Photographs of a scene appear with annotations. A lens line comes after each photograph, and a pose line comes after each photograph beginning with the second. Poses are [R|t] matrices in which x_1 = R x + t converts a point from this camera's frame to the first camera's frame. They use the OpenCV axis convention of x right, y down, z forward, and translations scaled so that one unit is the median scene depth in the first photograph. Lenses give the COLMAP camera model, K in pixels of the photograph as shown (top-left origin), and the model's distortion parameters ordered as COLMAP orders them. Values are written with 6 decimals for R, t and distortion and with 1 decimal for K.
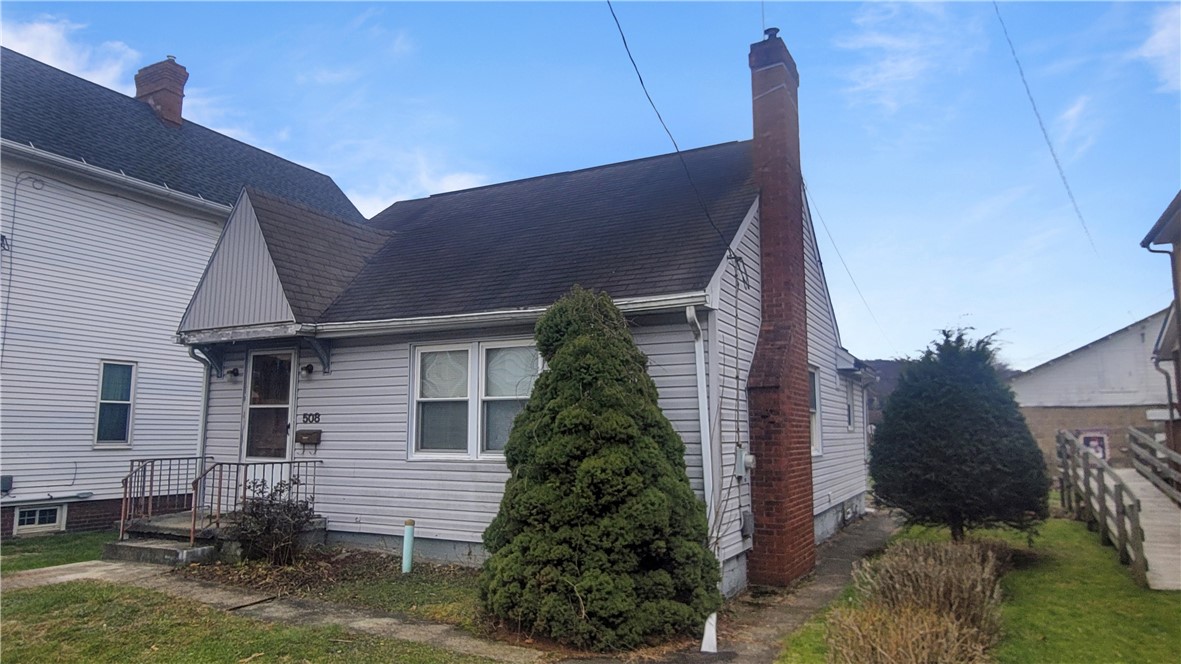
lens RADIAL K [[744.2, 0, 590.5], [0, 744.2, 333.2], [0, 0, 1]] dist [-0.008728, -0.004123]
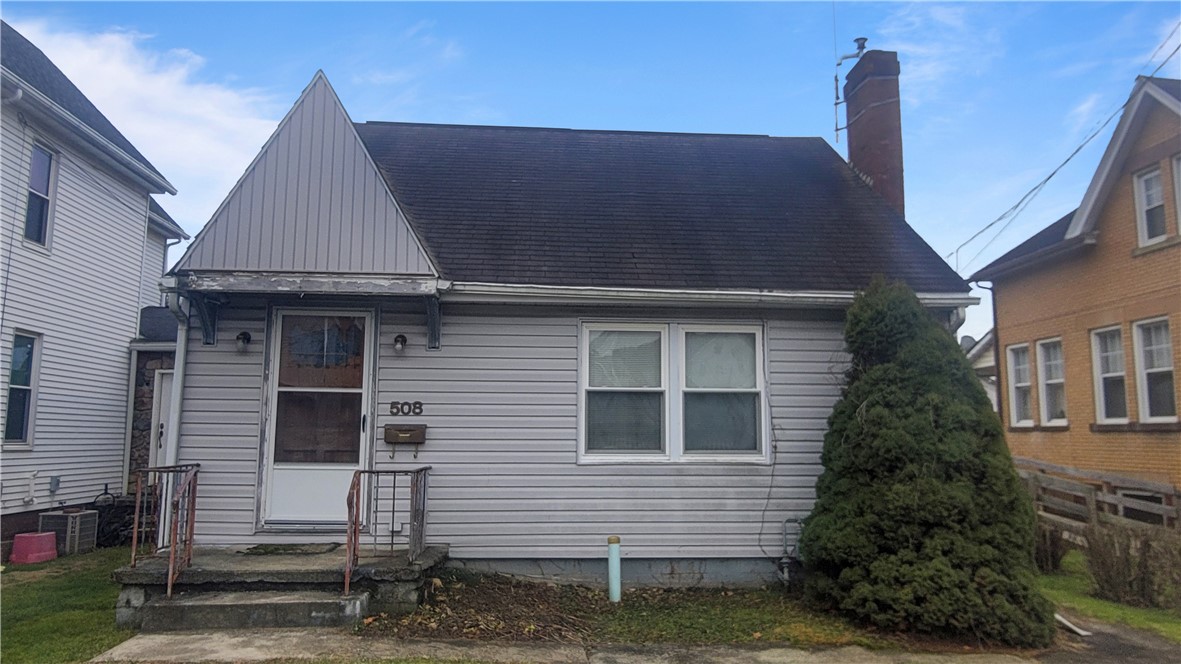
lens RADIAL K [[829.3, 0, 589.4], [0, 829.3, 328.9], [0, 0, 1]] dist [-0.005743, -0.001872]
pose [[0.855817, 0.071102, 0.512368, -0.672109], [-0.073782, 0.997160, -0.015137, 0.036960], [-0.511989, -0.024849, 0.858632, 0.219581]]
